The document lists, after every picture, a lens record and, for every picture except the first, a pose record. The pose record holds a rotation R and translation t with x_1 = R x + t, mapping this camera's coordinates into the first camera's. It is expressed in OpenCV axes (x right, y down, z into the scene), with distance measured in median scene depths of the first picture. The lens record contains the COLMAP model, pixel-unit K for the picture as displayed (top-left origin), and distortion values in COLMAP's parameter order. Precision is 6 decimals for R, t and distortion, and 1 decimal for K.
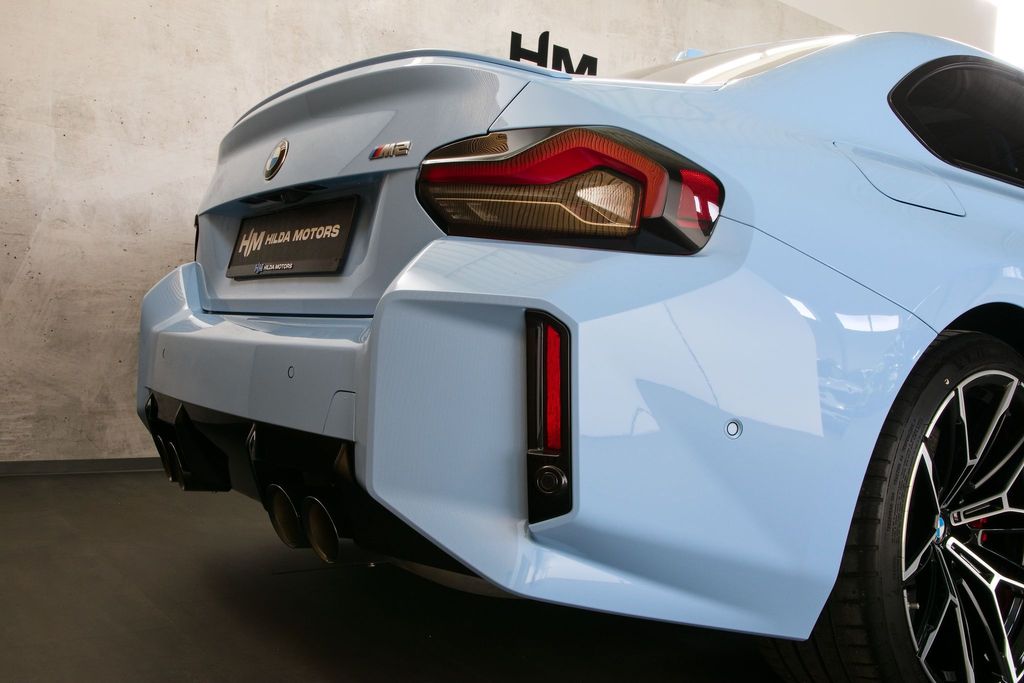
lens RADIAL K [[949.1, 0, 512.0], [0, 949.1, 341.5], [0, 0, 1]] dist [0.002115, 0.005160]
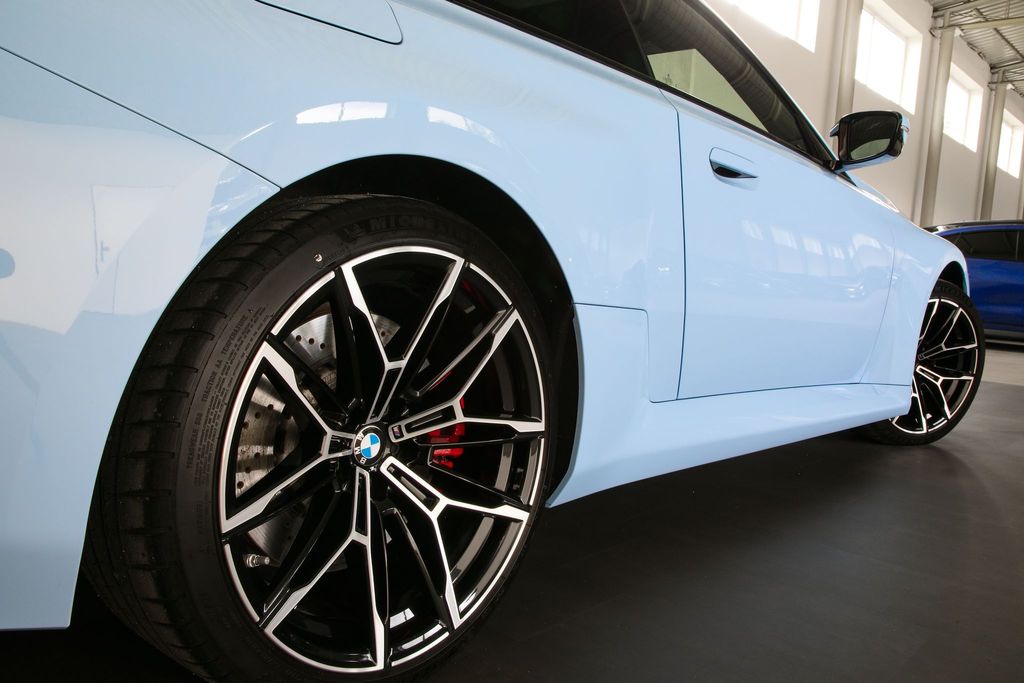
lens RADIAL K [[847.1, 0, 512.0], [0, 847.1, 341.5], [0, 0, 1]] dist [-0.003898, -0.009665]
pose [[0.975439, -0.014433, 0.219798, 0.416624], [-0.009338, 0.994244, 0.106728, 0.031901], [-0.220073, -0.106159, 0.969690, 0.296914]]
